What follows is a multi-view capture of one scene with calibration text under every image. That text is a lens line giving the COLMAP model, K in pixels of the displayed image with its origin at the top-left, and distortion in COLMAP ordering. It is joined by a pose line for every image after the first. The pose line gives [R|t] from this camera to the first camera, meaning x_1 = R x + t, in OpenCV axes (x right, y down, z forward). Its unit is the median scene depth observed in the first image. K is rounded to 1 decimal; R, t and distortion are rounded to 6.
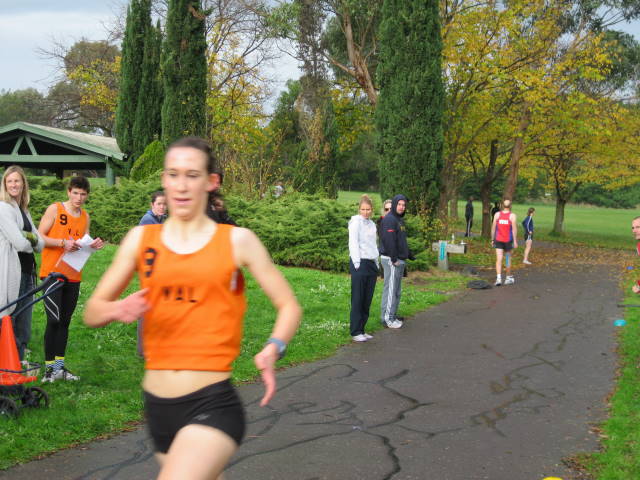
lens RADIAL K [[1196.1, 0, 297.9], [0, 1196.1, 238.9], [0, 0, 1]] dist [-0.168253, -0.006831]
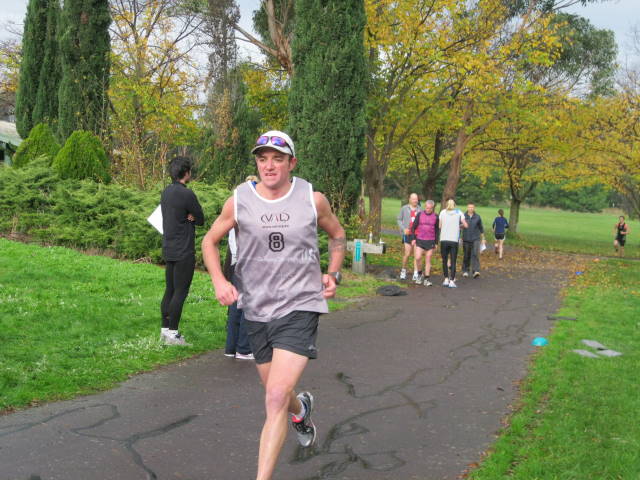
lens RADIAL K [[1171.3, 0, 310.5], [0, 1171.3, 240.8], [0, 0, 1]] dist [-0.167481, 0.004969]
pose [[0.999550, 0.012220, 0.027380, 0.049750], [-0.012222, 0.999925, -0.000097, 0.002529], [-0.027379, -0.000238, 0.999625, 0.113940]]
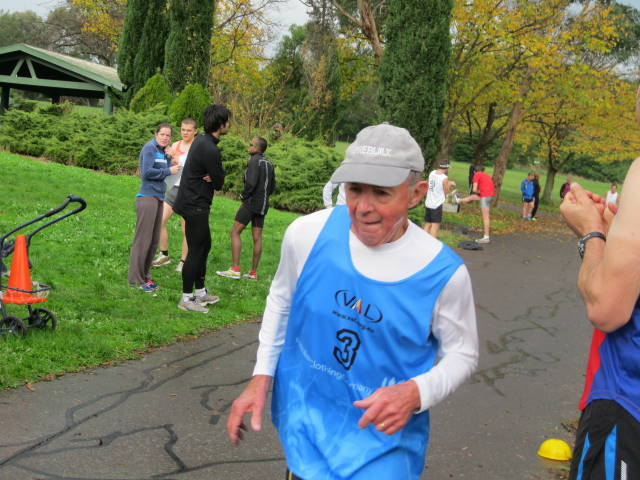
lens RADIAL K [[1196.1, 0, 297.9], [0, 1196.1, 238.9], [0, 0, 1]] dist [-0.168253, -0.006831]
pose [[0.996233, 0.084830, 0.017970, -0.007843], [-0.085547, 0.995370, 0.043817, 0.001070], [-0.014170, -0.045189, 0.998878, -0.000846]]
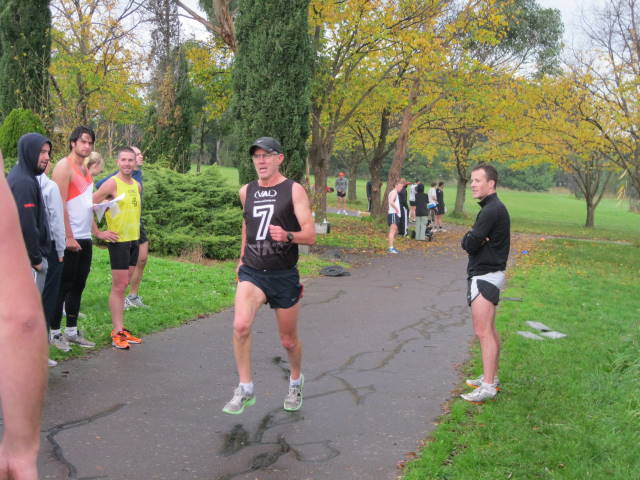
lens RADIAL K [[1169.1, 0, 319.9], [0, 1169.1, 238.1], [0, 0, 1]] dist [-0.167242, 0.005099]
pose [[0.996815, 0.010265, 0.079089, 0.053352], [-0.011485, 0.999822, 0.014981, 0.002059], [-0.078921, -0.015842, 0.996755, 0.123061]]
